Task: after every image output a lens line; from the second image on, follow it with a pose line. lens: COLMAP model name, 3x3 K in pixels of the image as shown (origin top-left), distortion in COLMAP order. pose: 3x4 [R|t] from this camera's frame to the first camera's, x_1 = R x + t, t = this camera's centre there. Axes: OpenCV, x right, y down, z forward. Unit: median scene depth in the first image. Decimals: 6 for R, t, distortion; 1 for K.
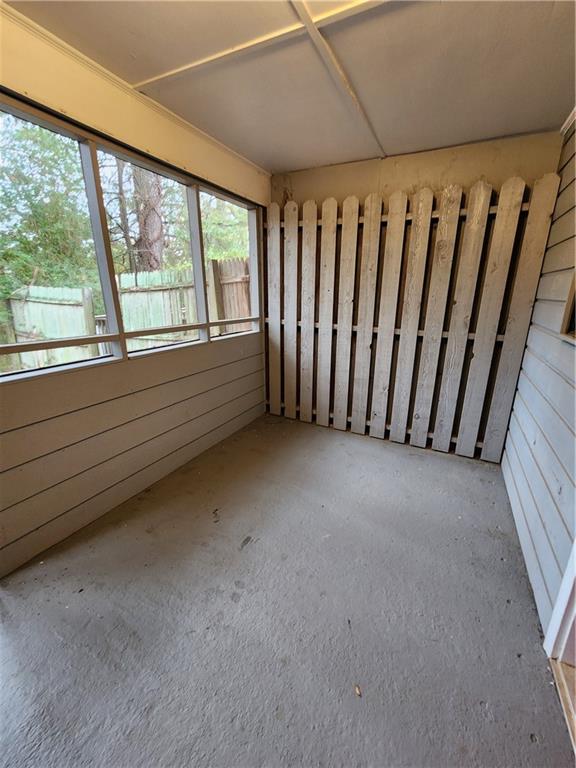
lens RADIAL K [[315.7, 0, 295.5], [0, 315.7, 382.7], [0, 0, 1]] dist [0.000396, -0.000292]
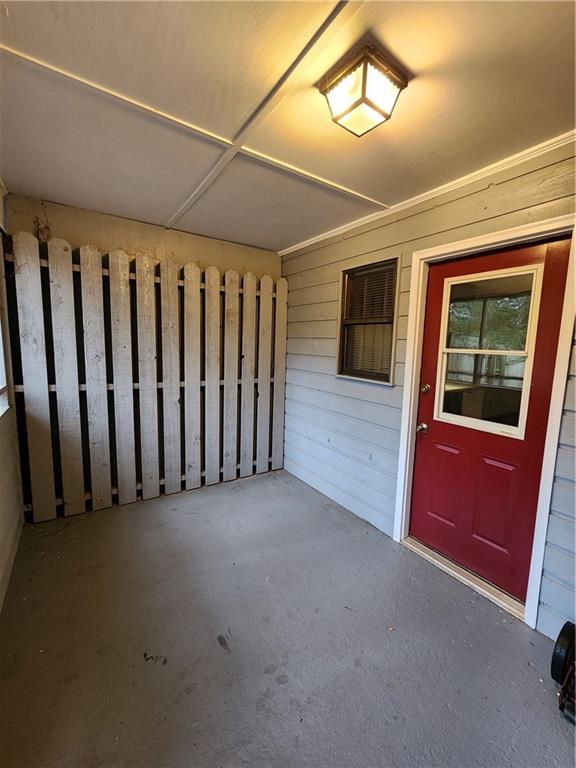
lens RADIAL K [[324.9, 0, 288.0], [0, 324.9, 384.0], [0, 0, 1]] dist [0.011445, -0.000406]
pose [[0.490570, -0.111960, 0.864180, -0.487944], [0.224939, 0.974372, -0.001455, -0.088147], [-0.841869, 0.195102, 0.503182, 0.173287]]
